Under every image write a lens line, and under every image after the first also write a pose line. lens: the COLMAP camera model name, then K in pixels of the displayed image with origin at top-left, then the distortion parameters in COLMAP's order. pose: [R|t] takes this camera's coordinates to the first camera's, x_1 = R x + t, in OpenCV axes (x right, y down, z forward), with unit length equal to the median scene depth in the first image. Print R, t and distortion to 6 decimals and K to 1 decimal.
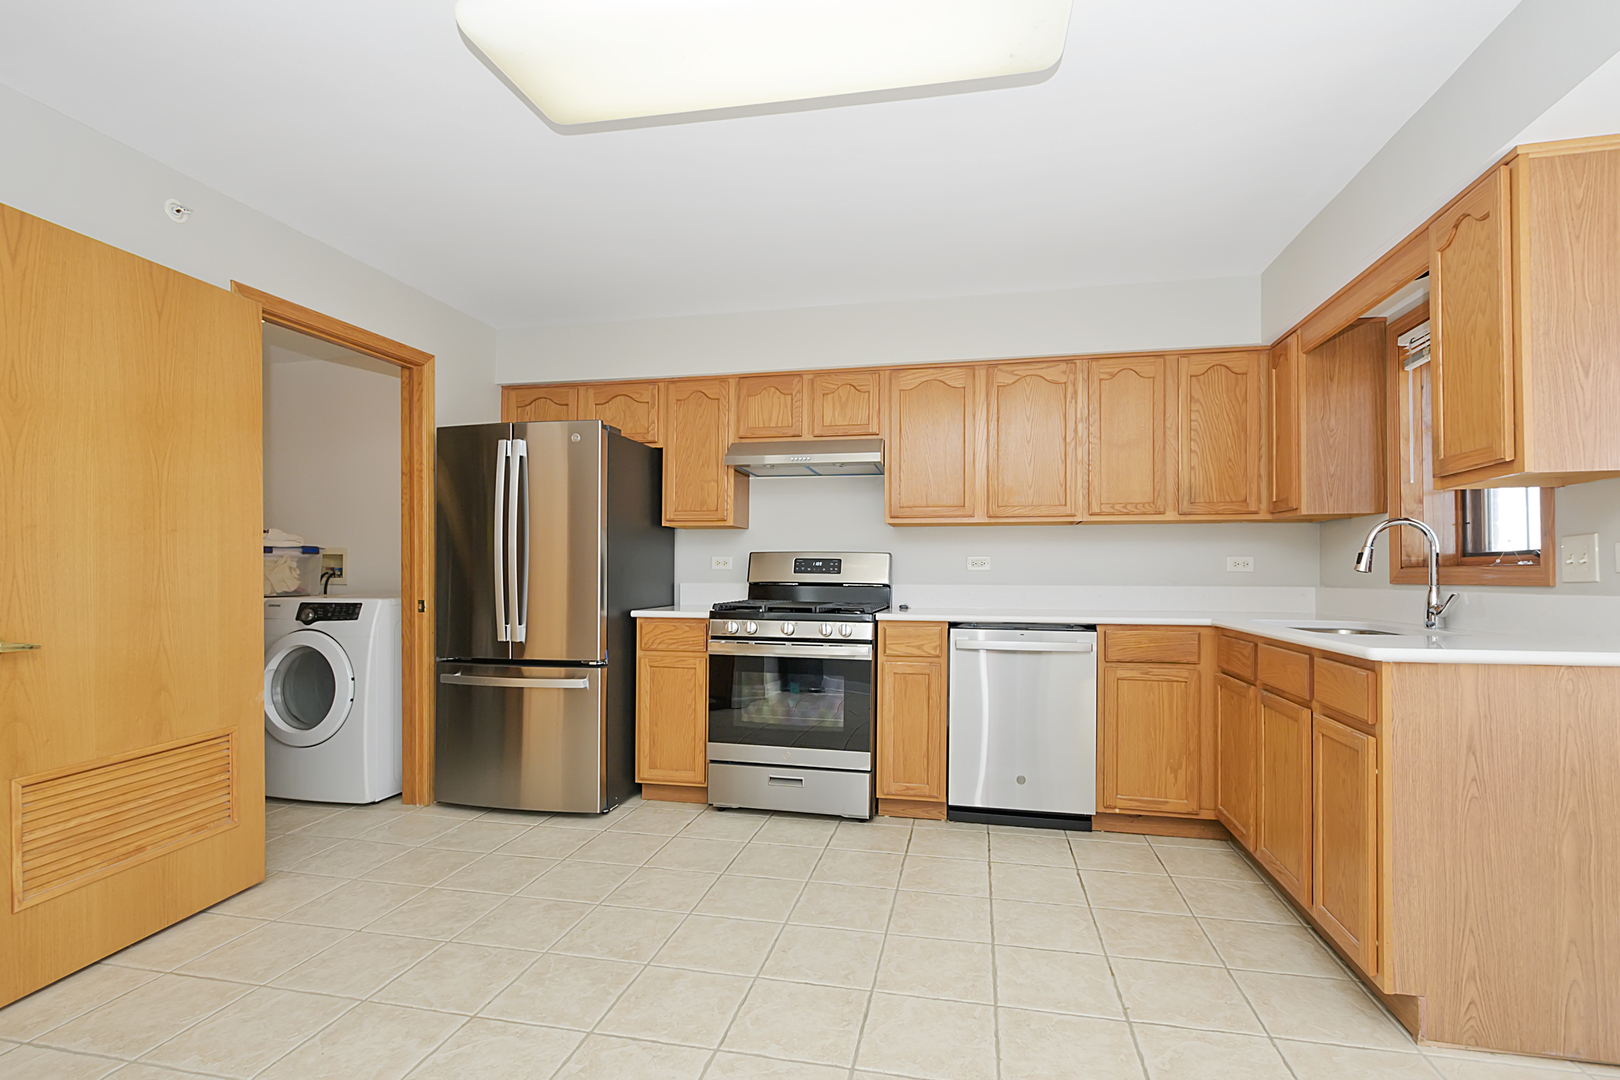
lens RADIAL K [[765.9, 0, 810.0], [0, 765.9, 540.0], [0, 0, 1]] dist [-0.002479, -0.001280]
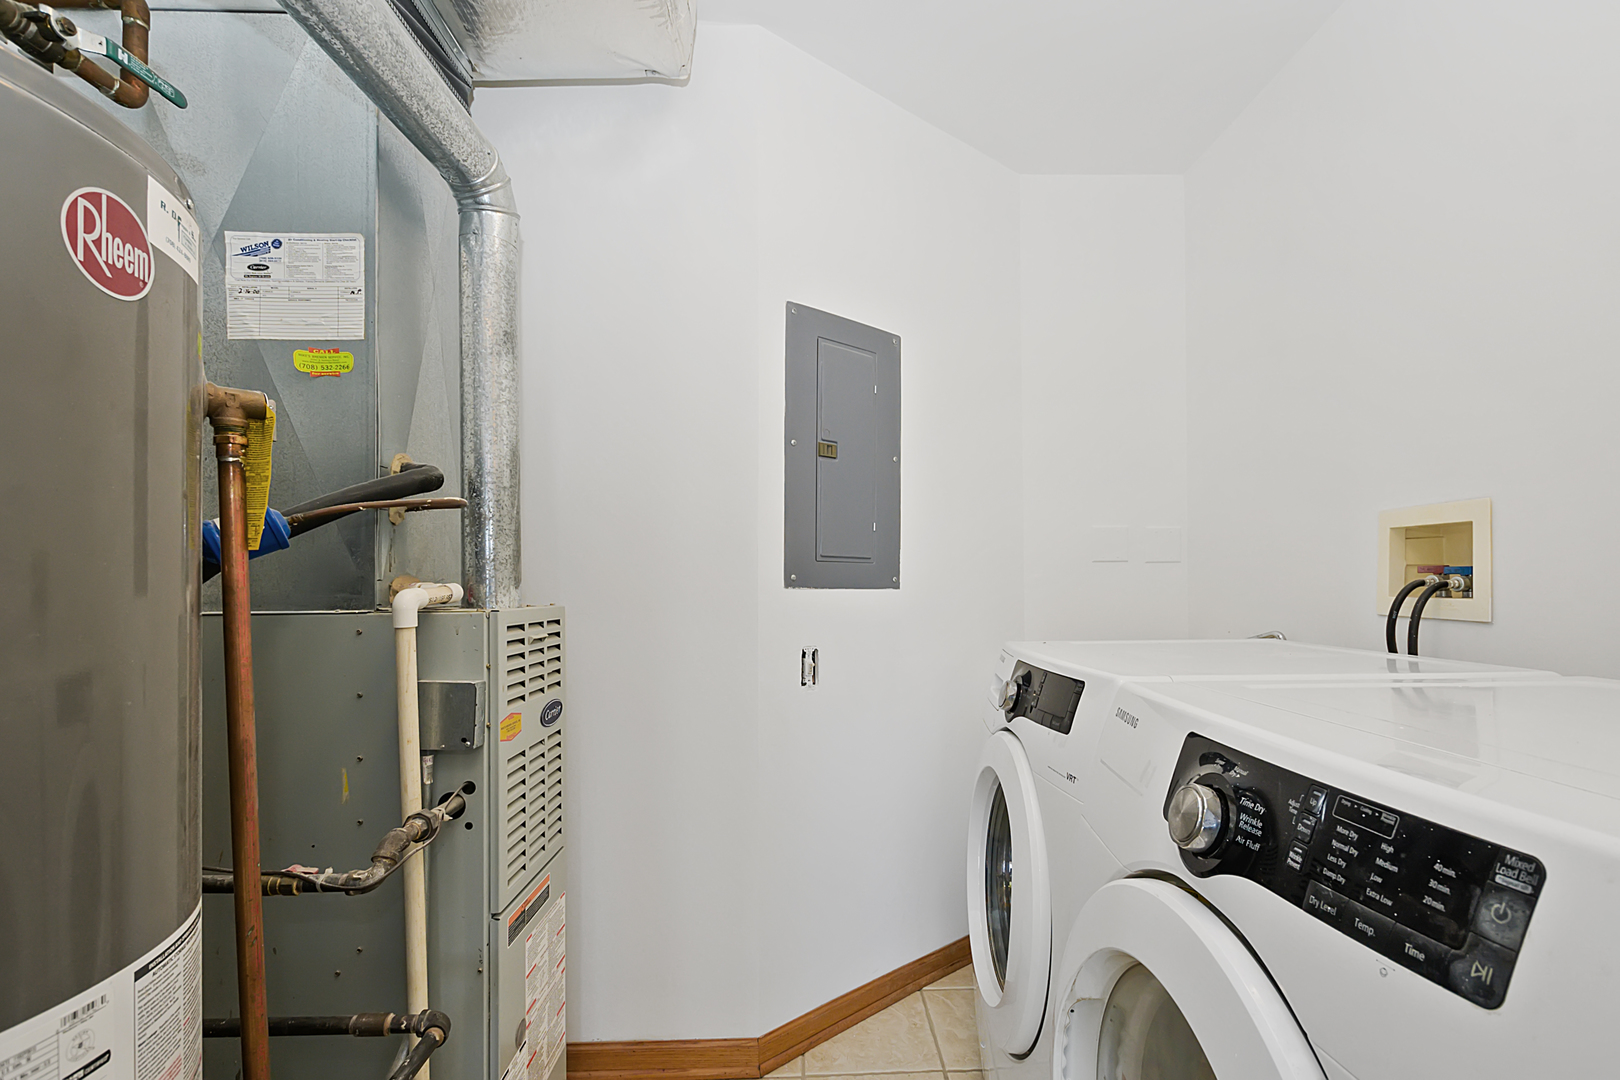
lens RADIAL K [[703.1, 0, 817.6], [0, 703.1, 545.3], [0, 0, 1]] dist [0.002097, -0.000066]
pose [[0.222115, -0.029168, -0.974584, -0.393911], [0.039765, 0.998992, -0.020835, 0.023387], [0.974209, -0.034127, 0.223051, 0.681335]]
